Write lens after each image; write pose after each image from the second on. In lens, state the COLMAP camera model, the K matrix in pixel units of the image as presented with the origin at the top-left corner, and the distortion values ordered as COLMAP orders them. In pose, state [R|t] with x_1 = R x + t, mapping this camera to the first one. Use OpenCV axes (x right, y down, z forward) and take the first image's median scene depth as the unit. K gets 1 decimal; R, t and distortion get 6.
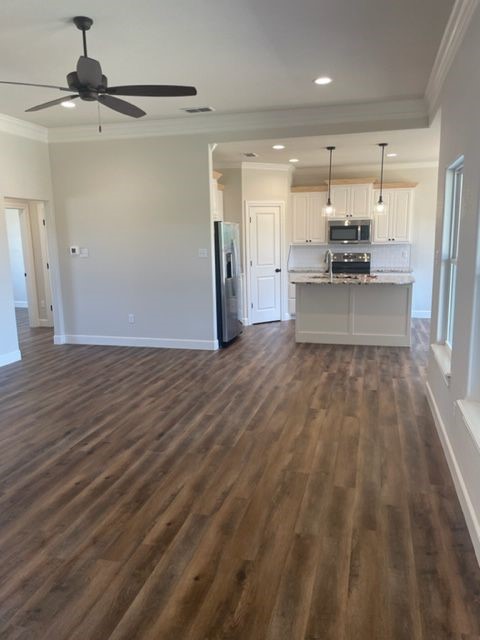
lens RADIAL K [[499.1, 0, 244.3], [0, 499.1, 317.3], [0, 0, 1]] dist [0.074923, -0.102407]
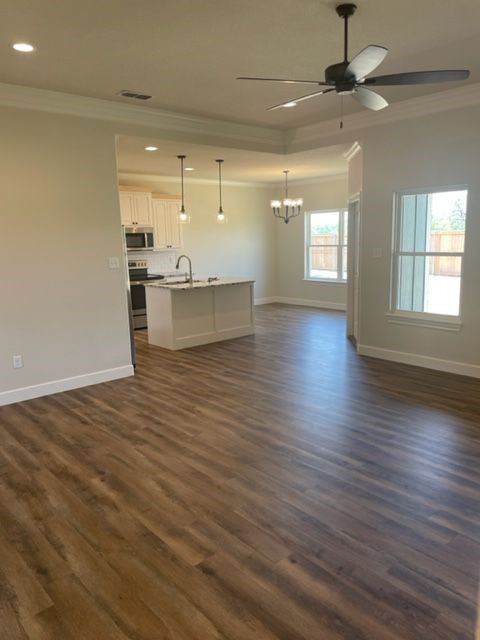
lens RADIAL K [[499.1, 0, 244.3], [0, 499.1, 317.3], [0, 0, 1]] dist [0.074923, -0.102407]
pose [[0.533731, -0.135361, 0.834751, -0.745518], [0.154411, 0.986111, 0.061177, -0.062188], [-0.831438, 0.096243, 0.547219, 0.402471]]
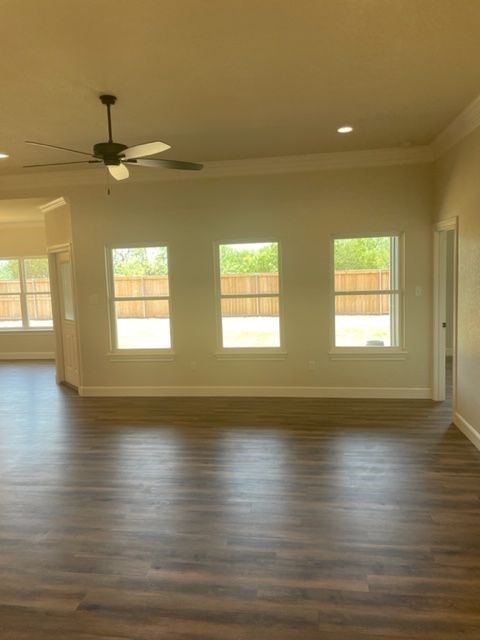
lens RADIAL K [[485.7, 0, 249.8], [0, 485.7, 320.9], [0, 0, 1]] dist [0.138115, -0.175379]
pose [[-0.138904, -0.086391, 0.986530, -0.865353], [0.203287, 0.972485, 0.113784, -0.098150], [-0.969216, 0.216354, -0.117520, 0.538154]]
